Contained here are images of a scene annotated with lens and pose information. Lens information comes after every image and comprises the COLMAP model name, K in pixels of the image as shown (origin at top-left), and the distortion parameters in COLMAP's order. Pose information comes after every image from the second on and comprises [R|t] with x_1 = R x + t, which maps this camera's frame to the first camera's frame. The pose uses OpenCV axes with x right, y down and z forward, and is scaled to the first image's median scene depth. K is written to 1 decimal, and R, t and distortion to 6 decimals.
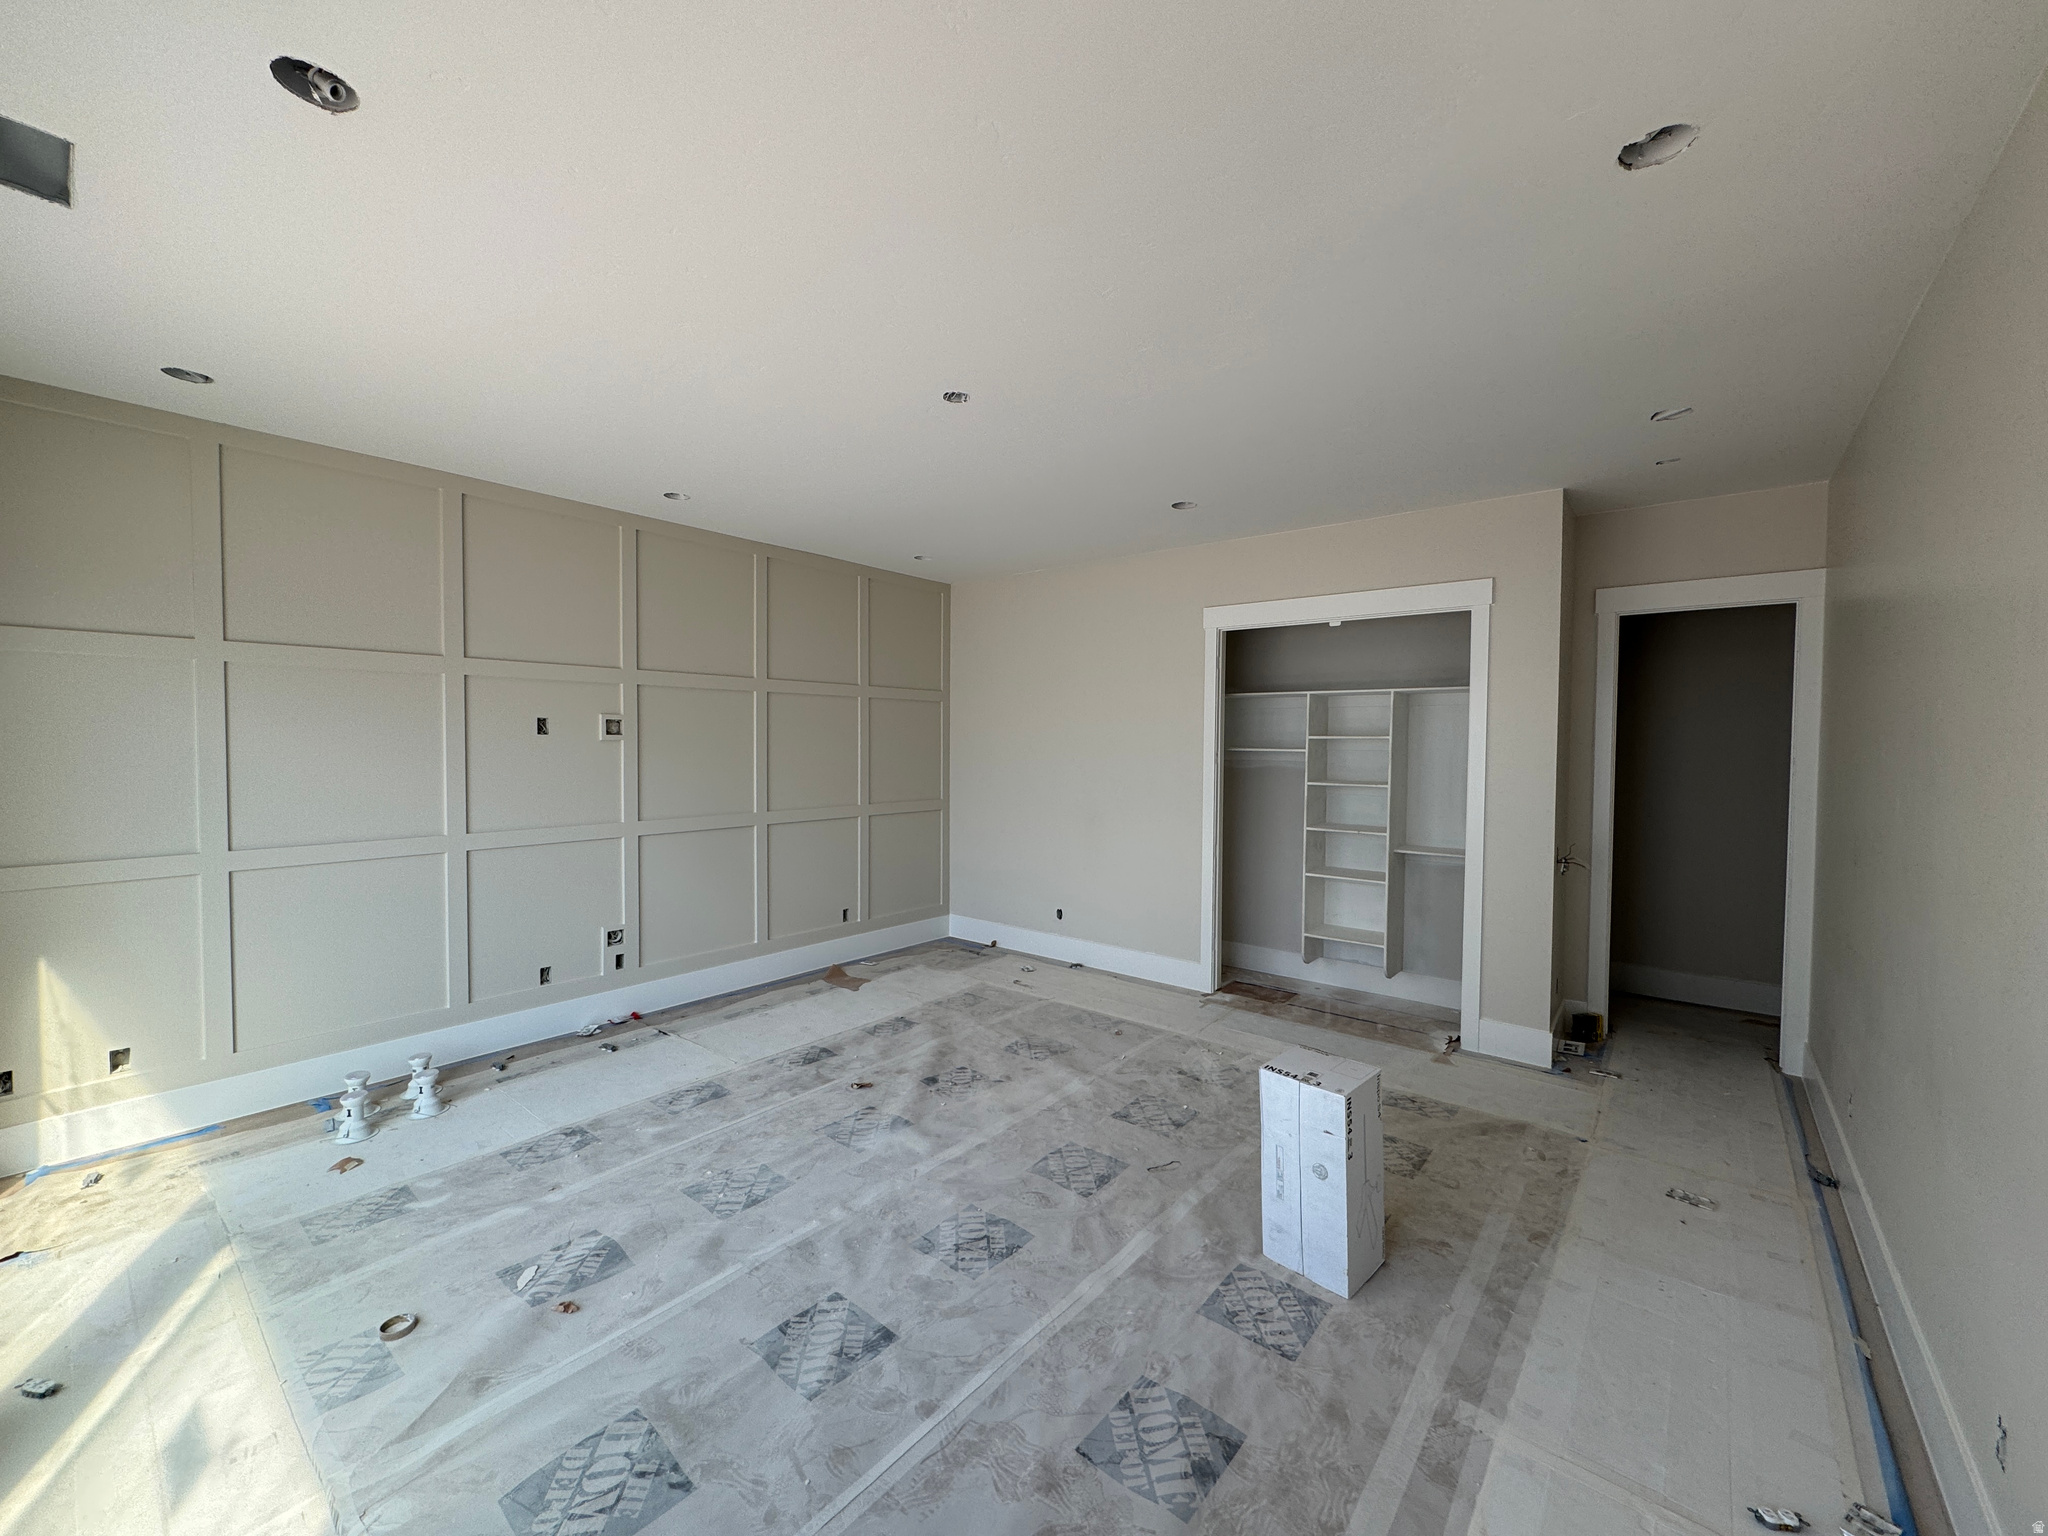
lens RADIAL K [[815.2, 0, 1022.3], [0, 815.2, 765.2], [0, 0, 1]] dist [-0.003574, 0.000360]
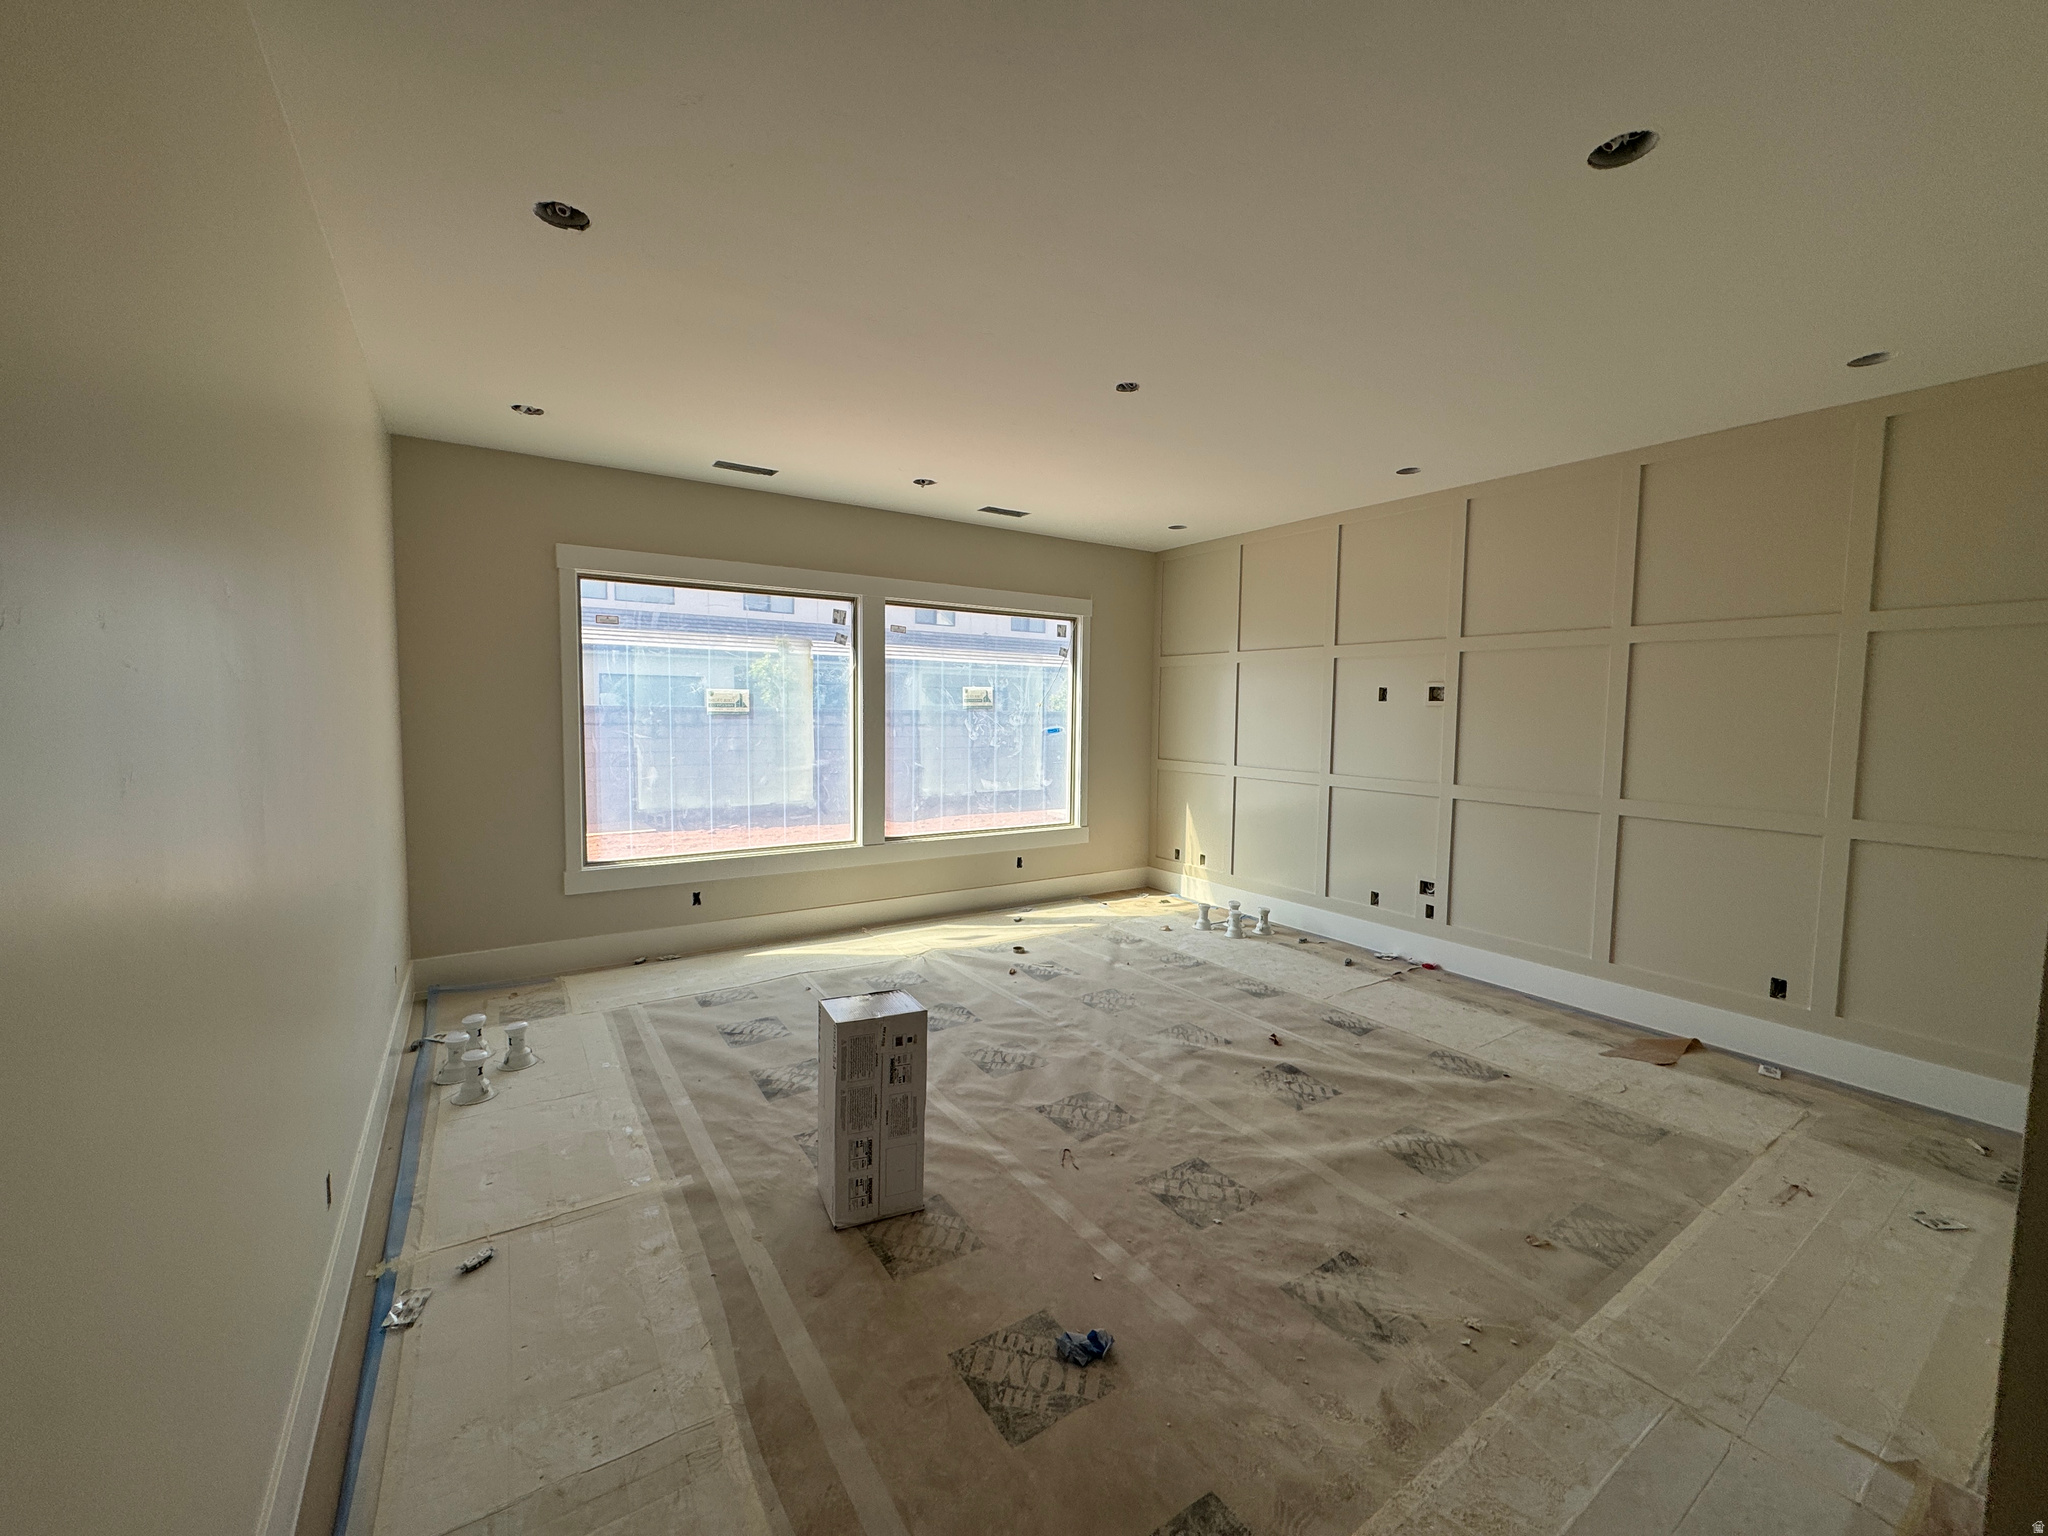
lens RADIAL K [[815.2, 0, 1025.4], [0, 815.2, 766.0], [0, 0, 1]] dist [-0.003574, 0.000360]
pose [[-0.291321, 0.055851, -0.954994, 0.873026], [-0.047811, 0.996197, 0.072845, -0.005564], [0.955430, 0.066880, -0.287543, 1.005463]]
